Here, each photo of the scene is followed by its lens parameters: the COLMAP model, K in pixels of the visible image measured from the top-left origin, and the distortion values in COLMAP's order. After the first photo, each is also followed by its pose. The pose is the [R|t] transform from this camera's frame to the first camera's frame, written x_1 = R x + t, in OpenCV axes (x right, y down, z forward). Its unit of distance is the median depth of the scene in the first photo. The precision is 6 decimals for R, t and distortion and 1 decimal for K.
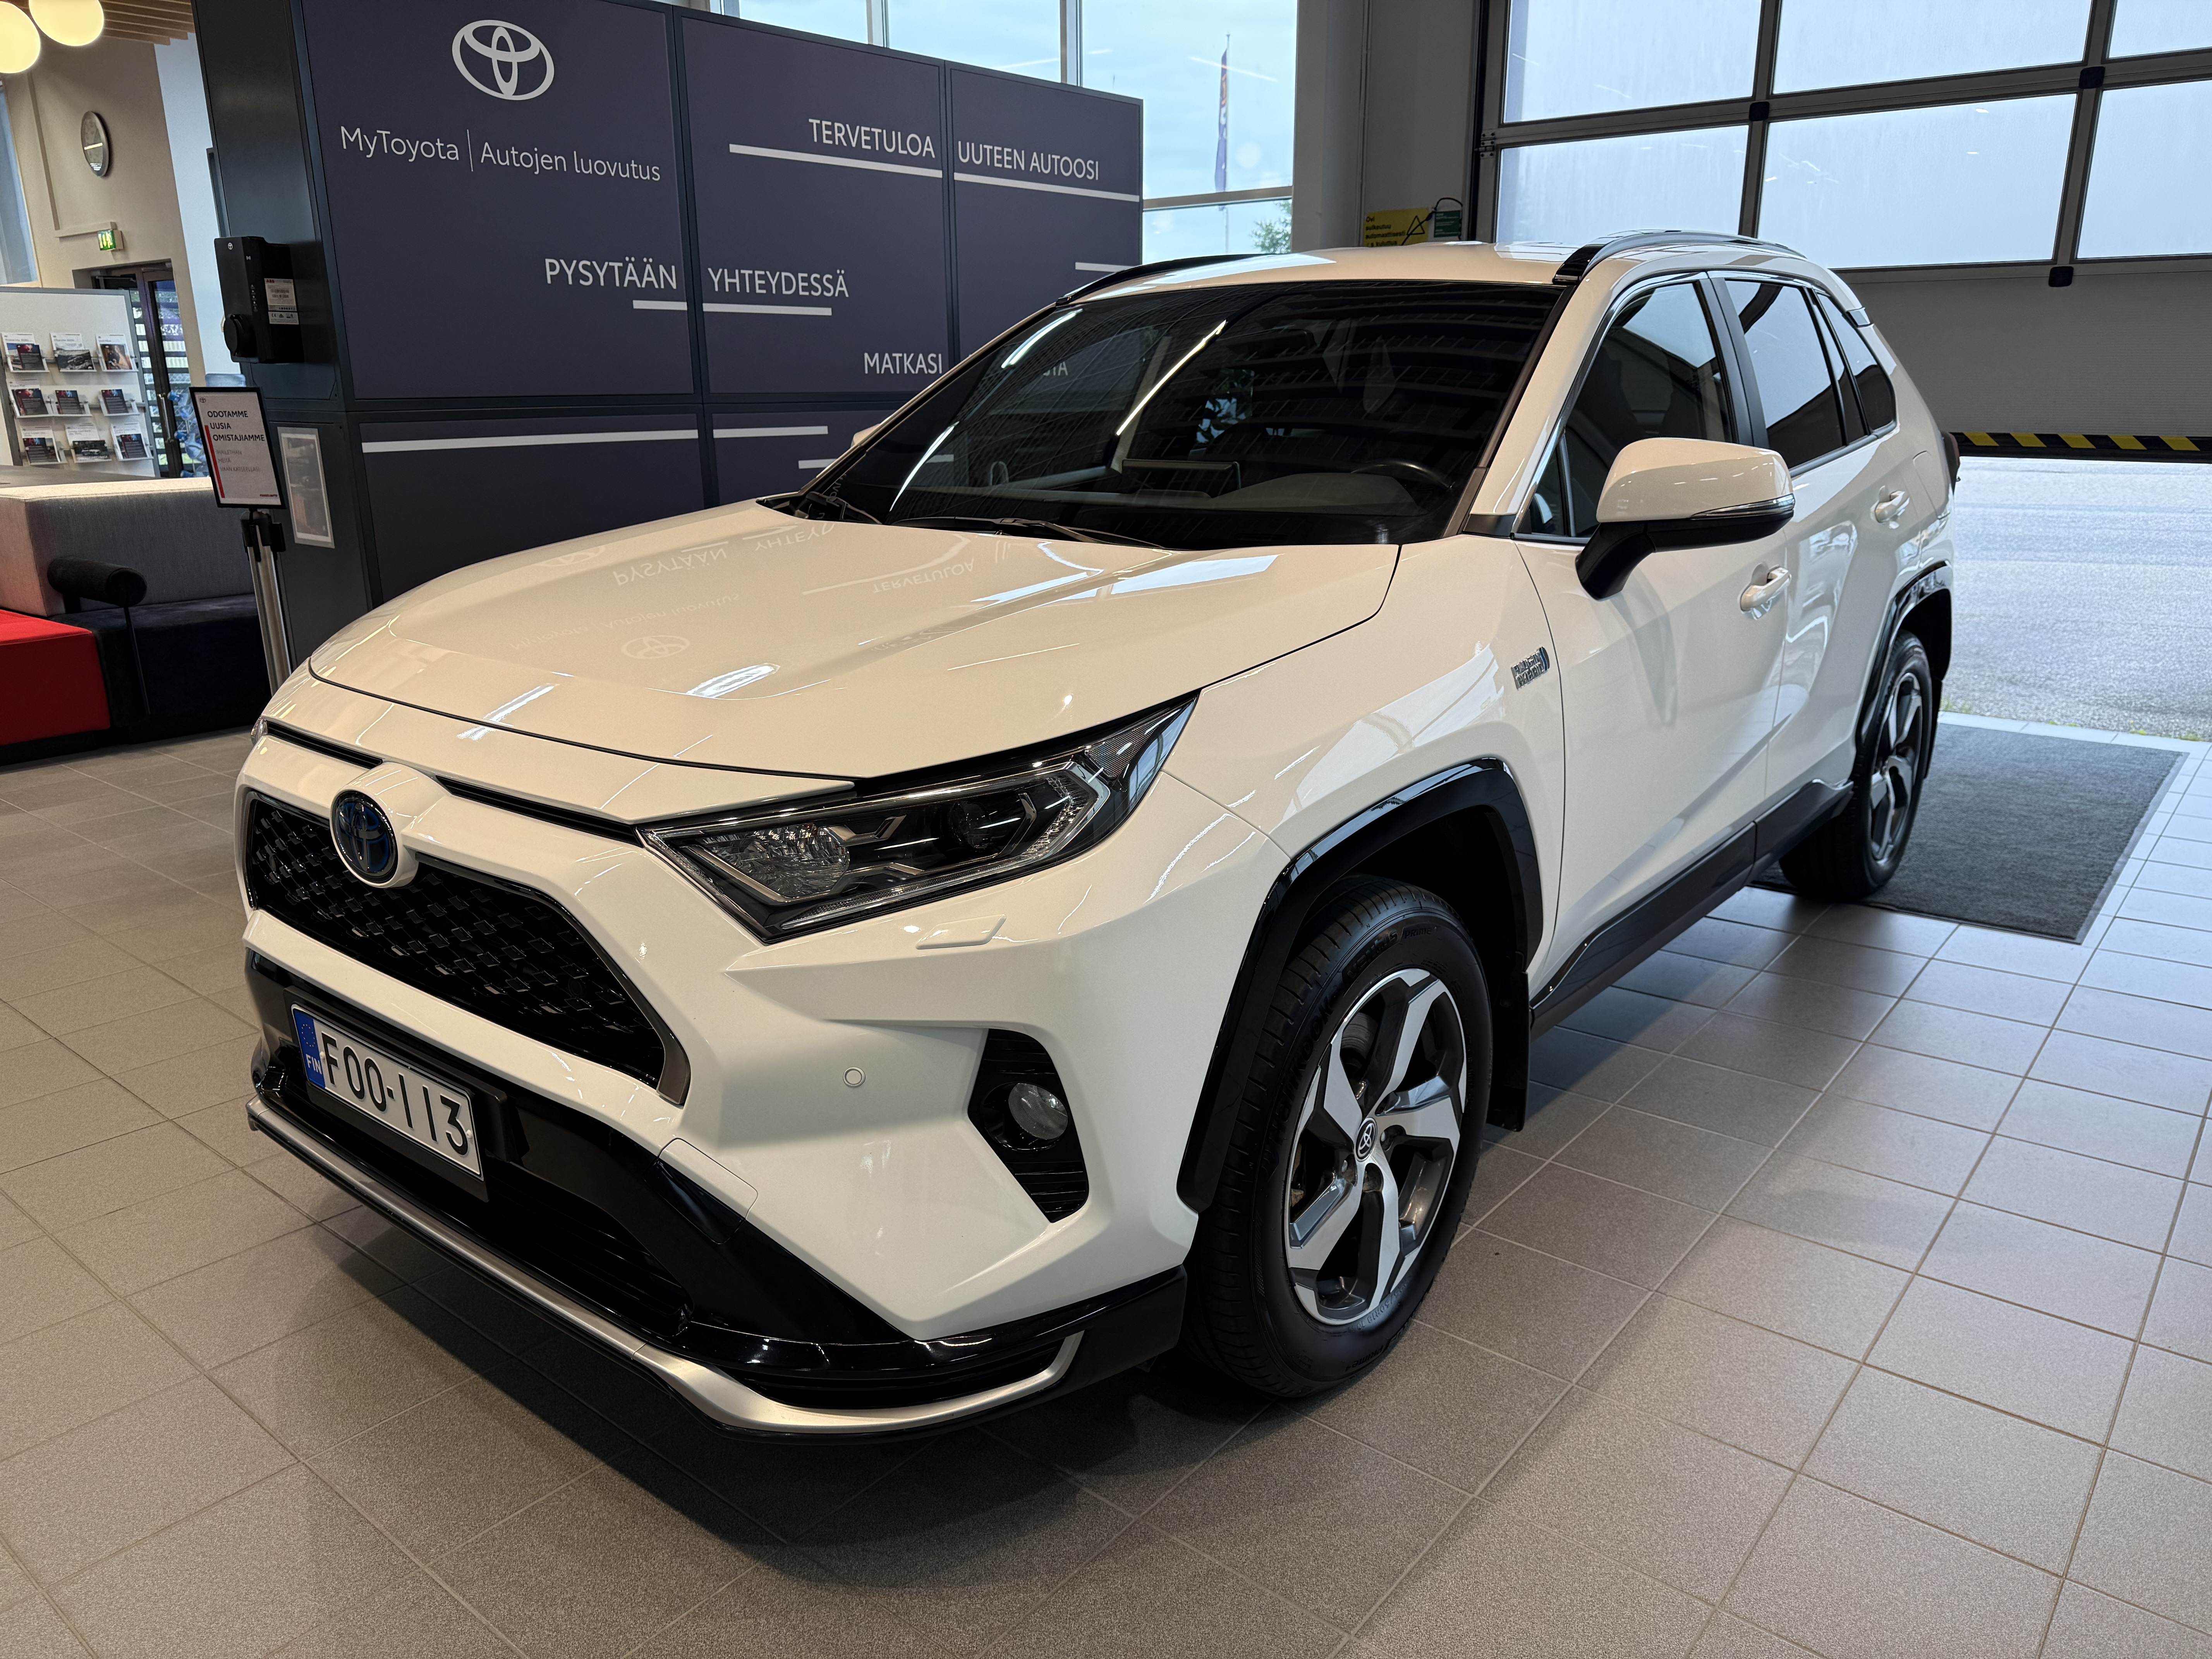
lens RADIAL K [[1547.5, 0, 1127.0], [0, 1547.5, 838.1], [0, 0, 1]] dist [0.050517, -0.083972]
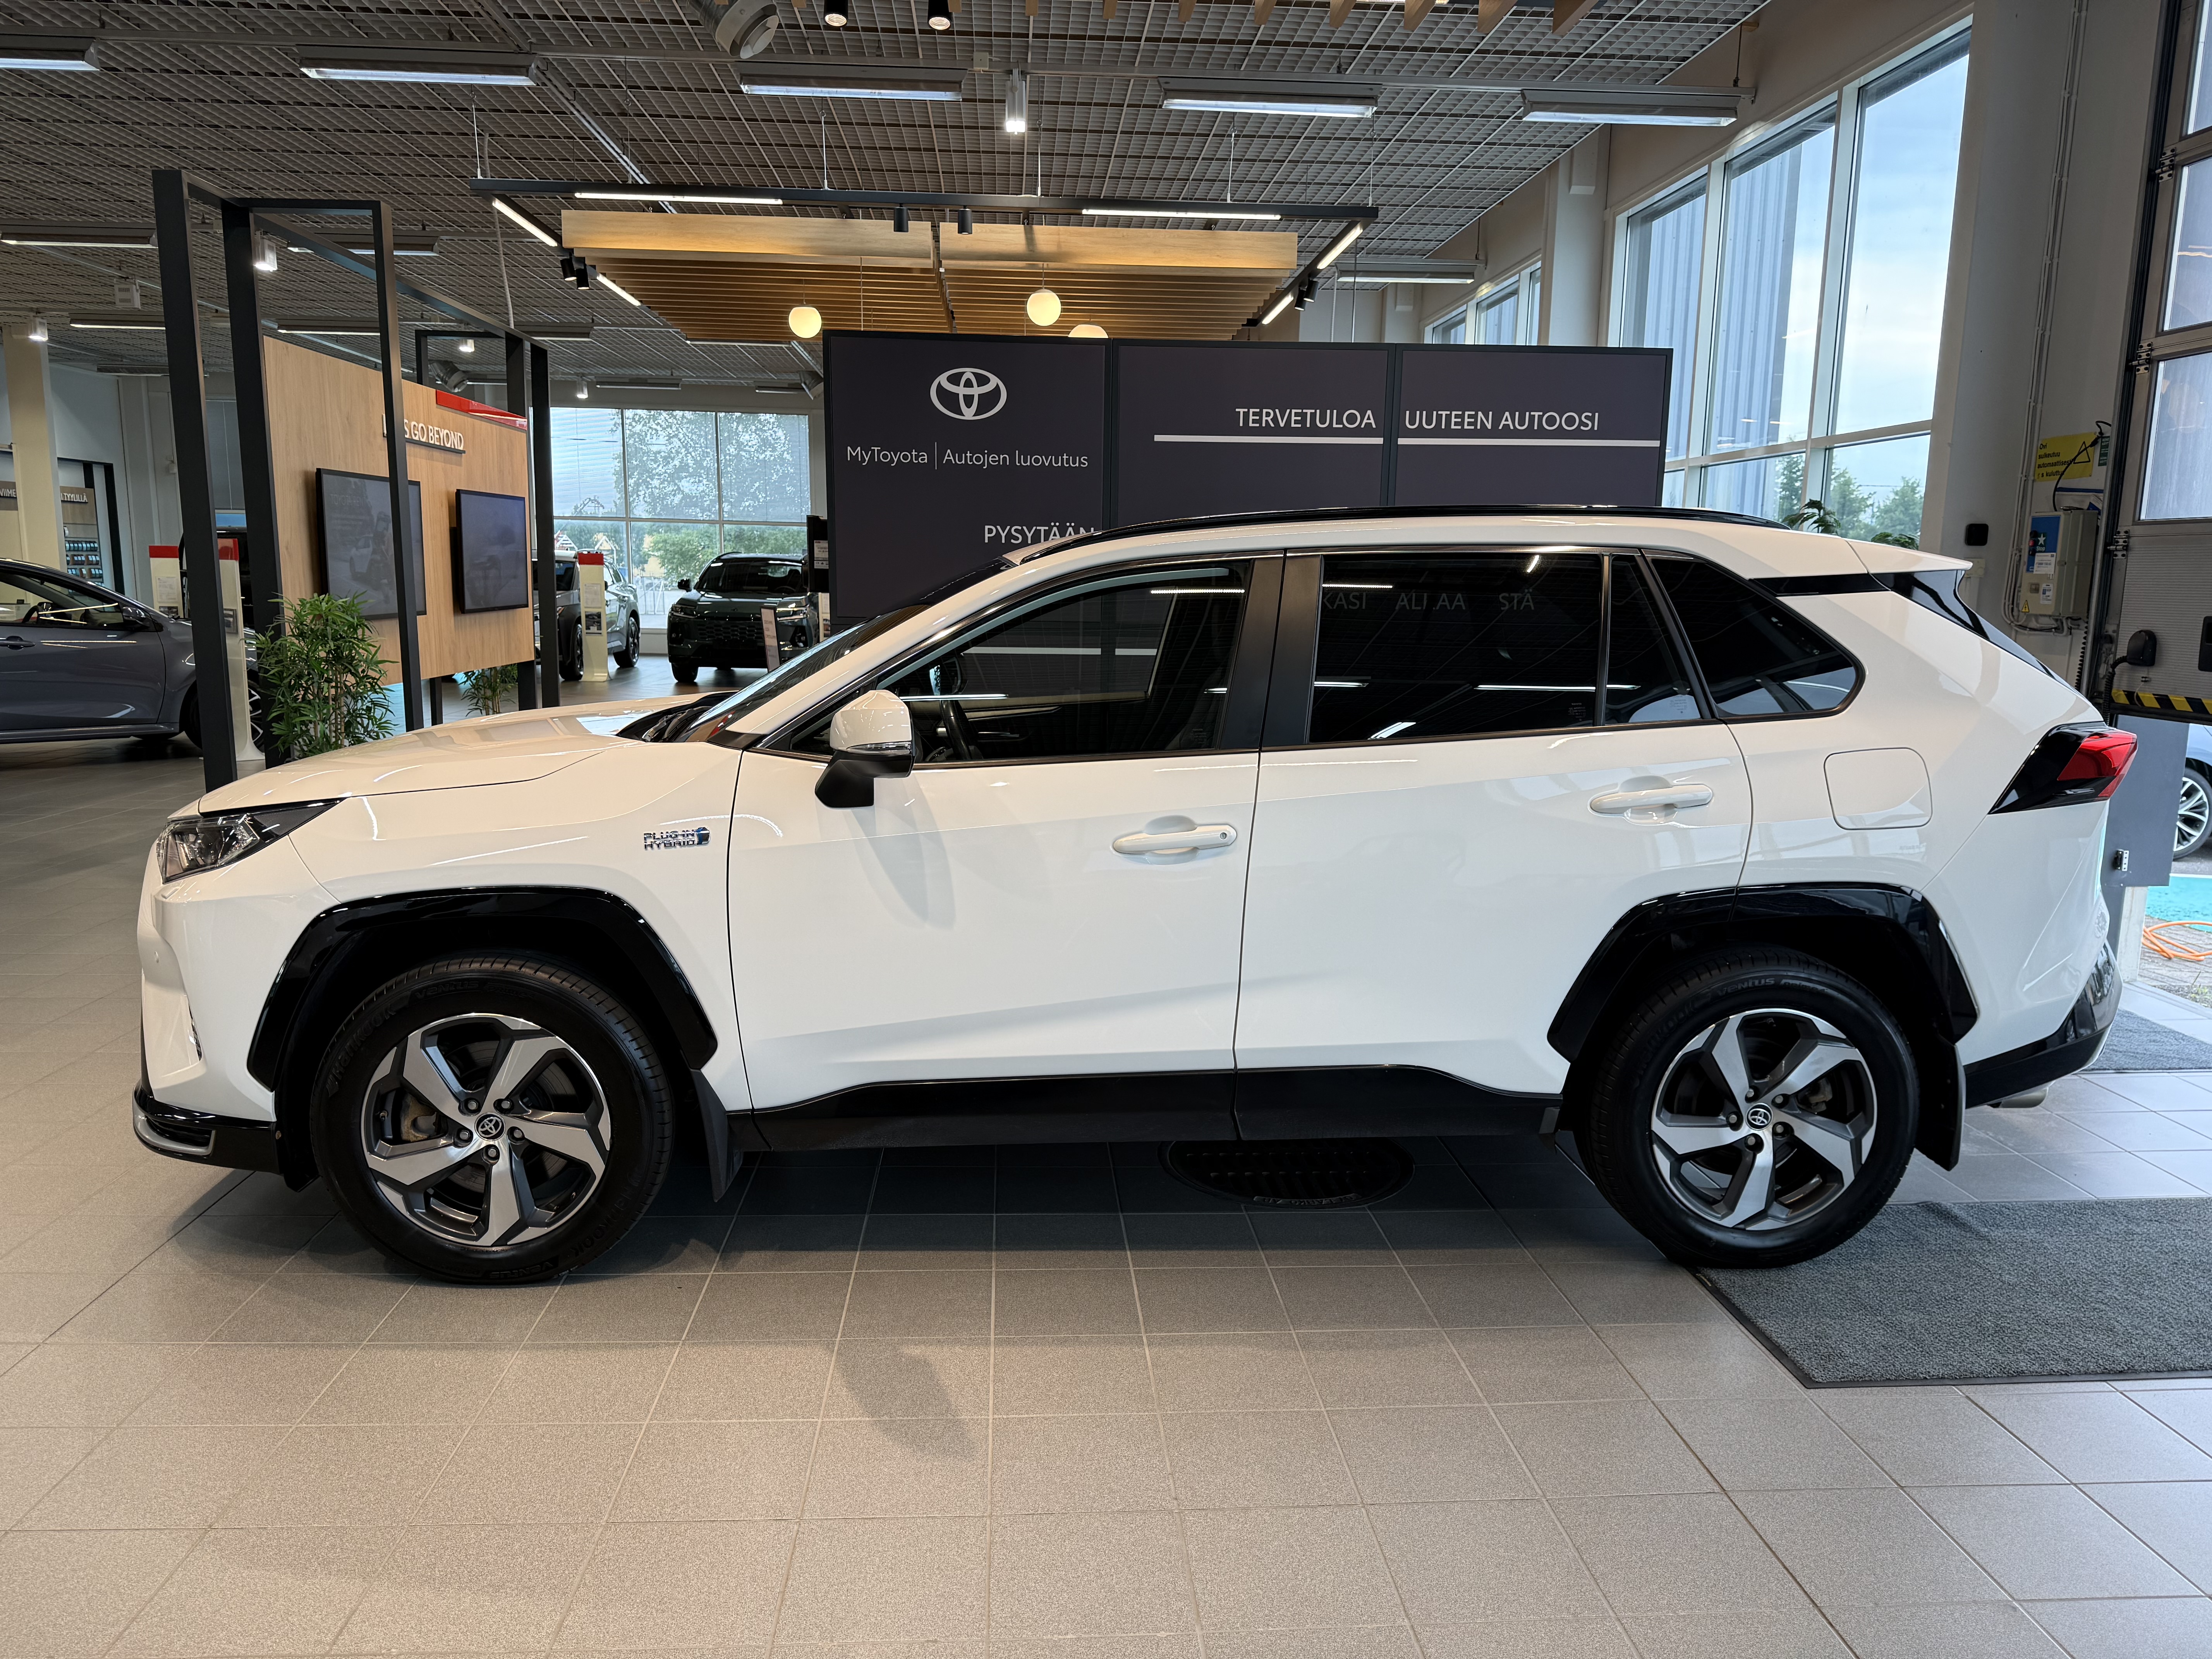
lens RADIAL K [[1547.5, 0, 1104.3], [0, 1547.5, 864.1], [0, 0, 1]] dist [0.050517, -0.083972]
pose [[0.675352, 0.148194, -0.722453, 0.728350], [-0.228038, 0.973559, -0.013468, -0.075850], [0.701355, 0.173842, 0.691289, 0.151785]]
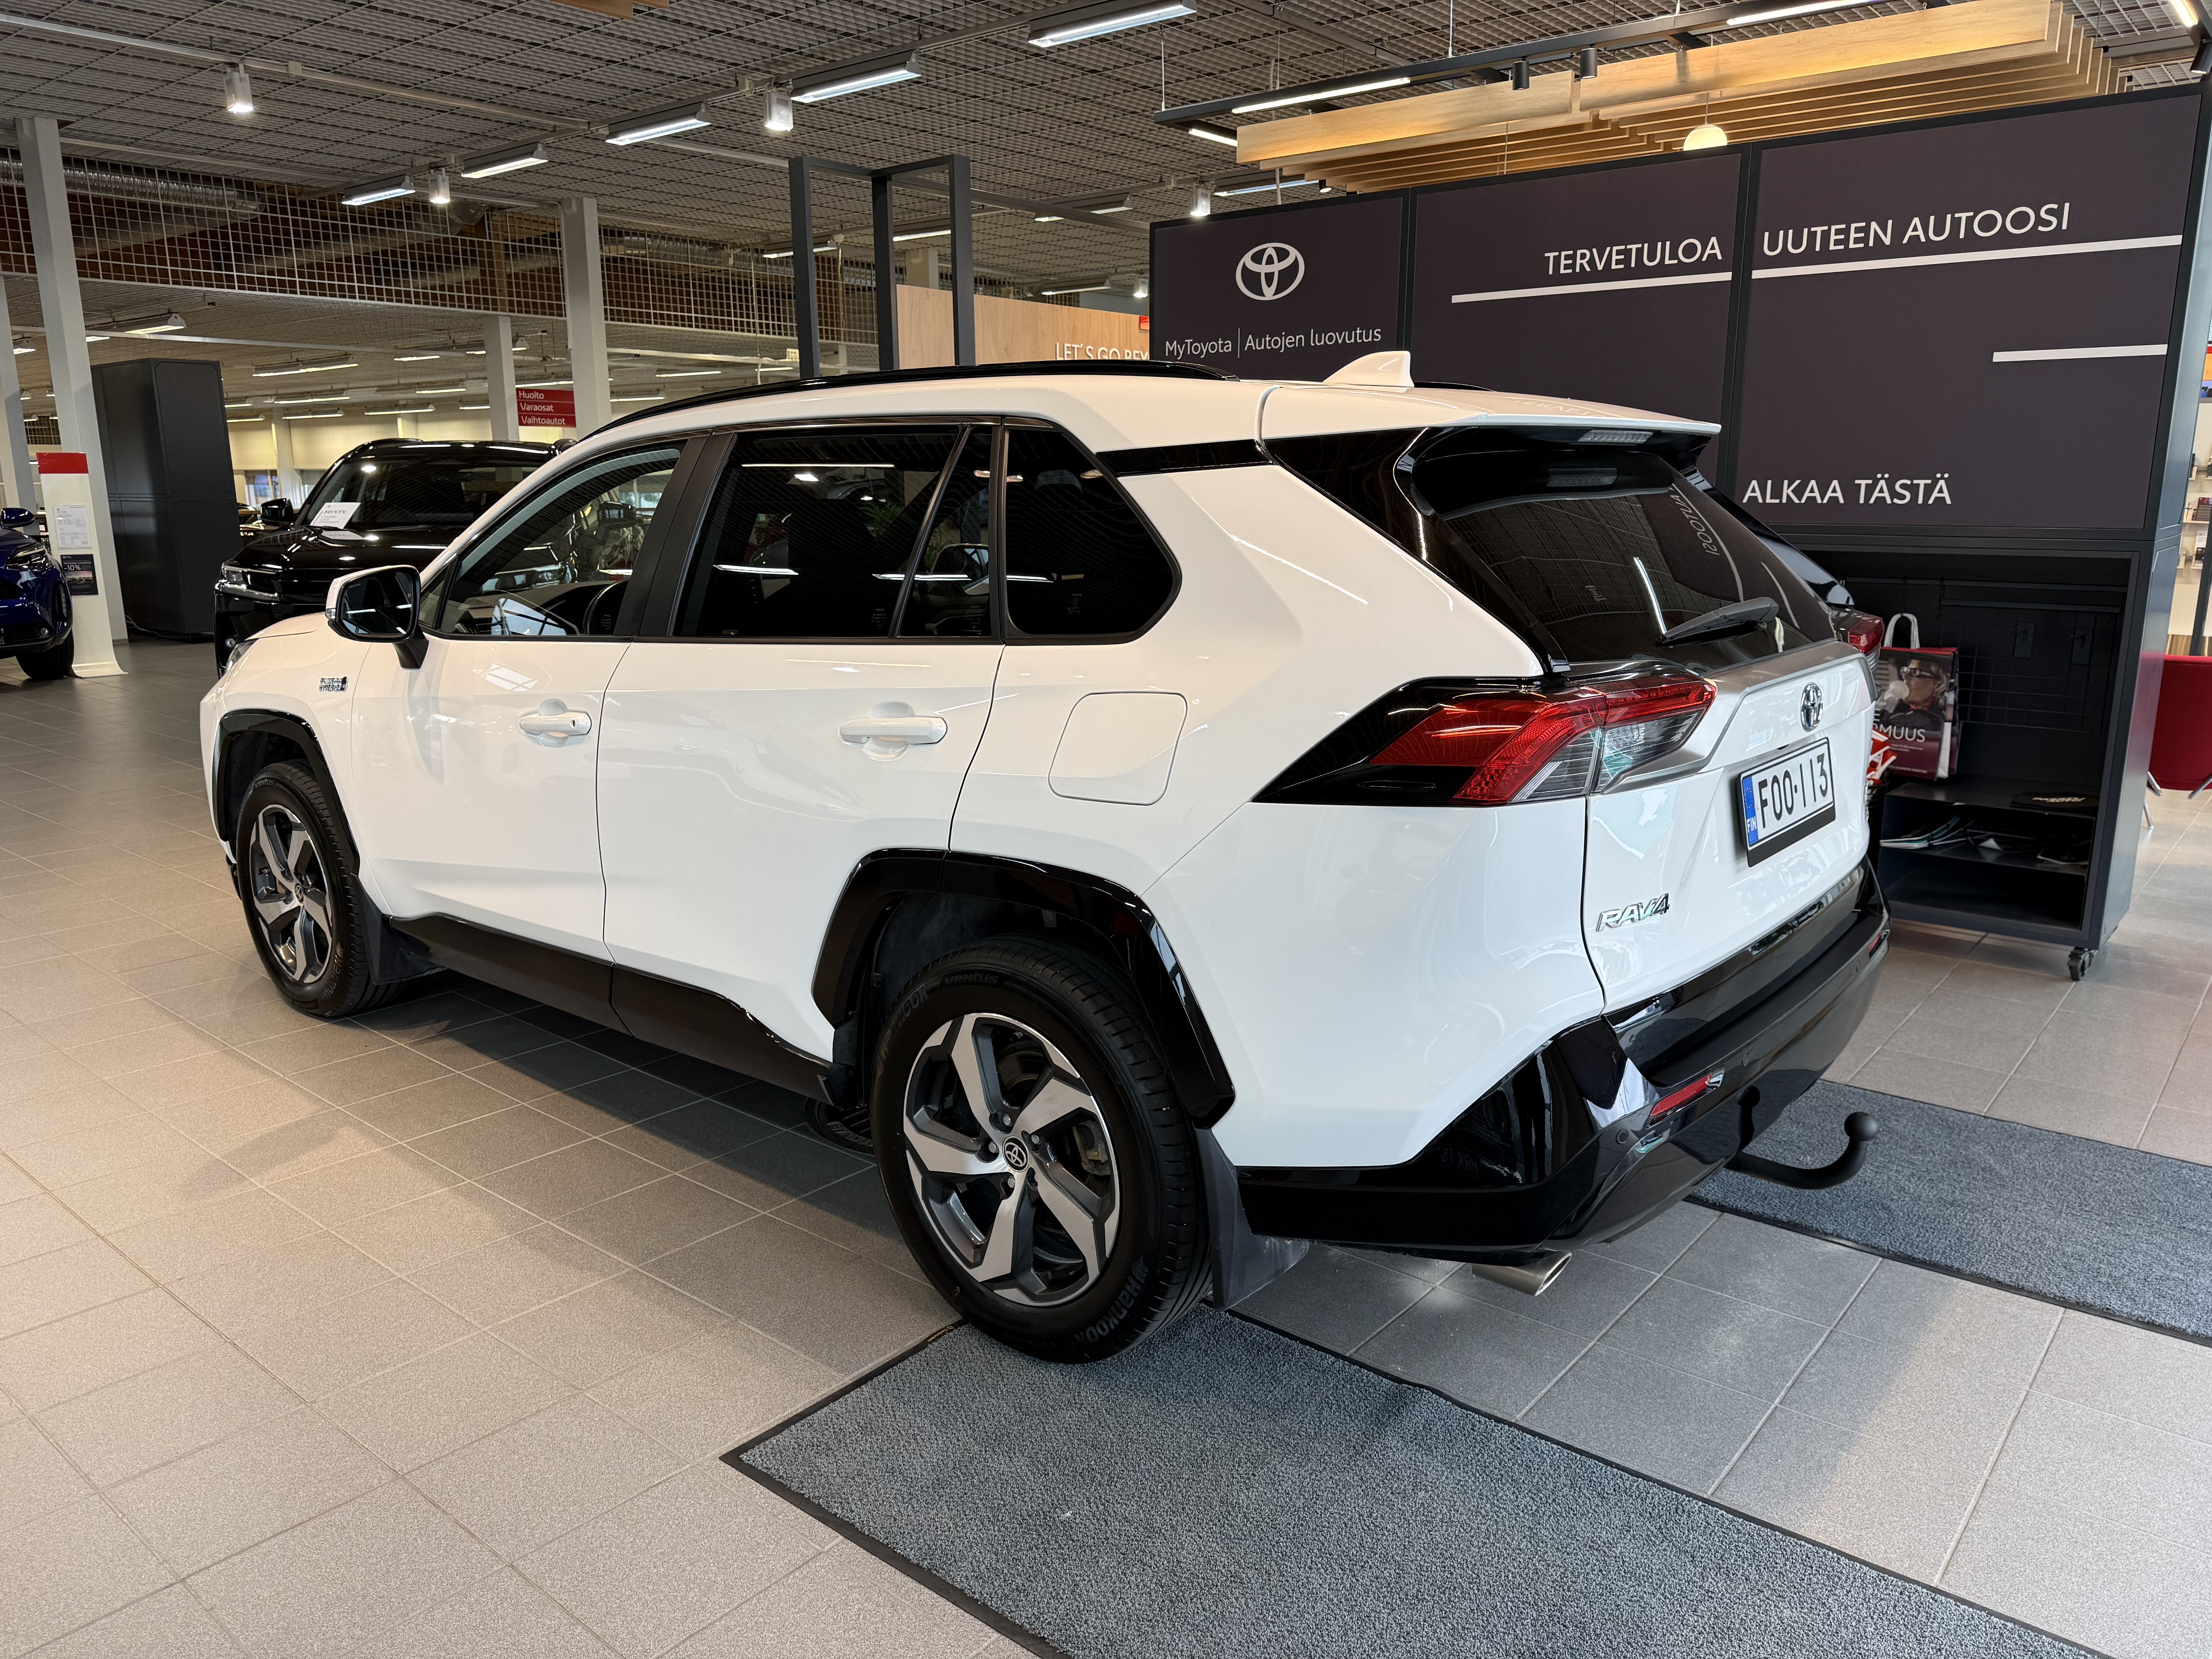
lens RADIAL K [[1547.5, 0, 1104.8], [0, 1547.5, 826.9], [0, 0, 1]] dist [0.050517, -0.083972]
pose [[-0.007356, 0.225889, -0.974125, 0.941017], [-0.283010, 0.933853, 0.218688, -0.278597], [0.959089, 0.277296, 0.057059, 0.842849]]
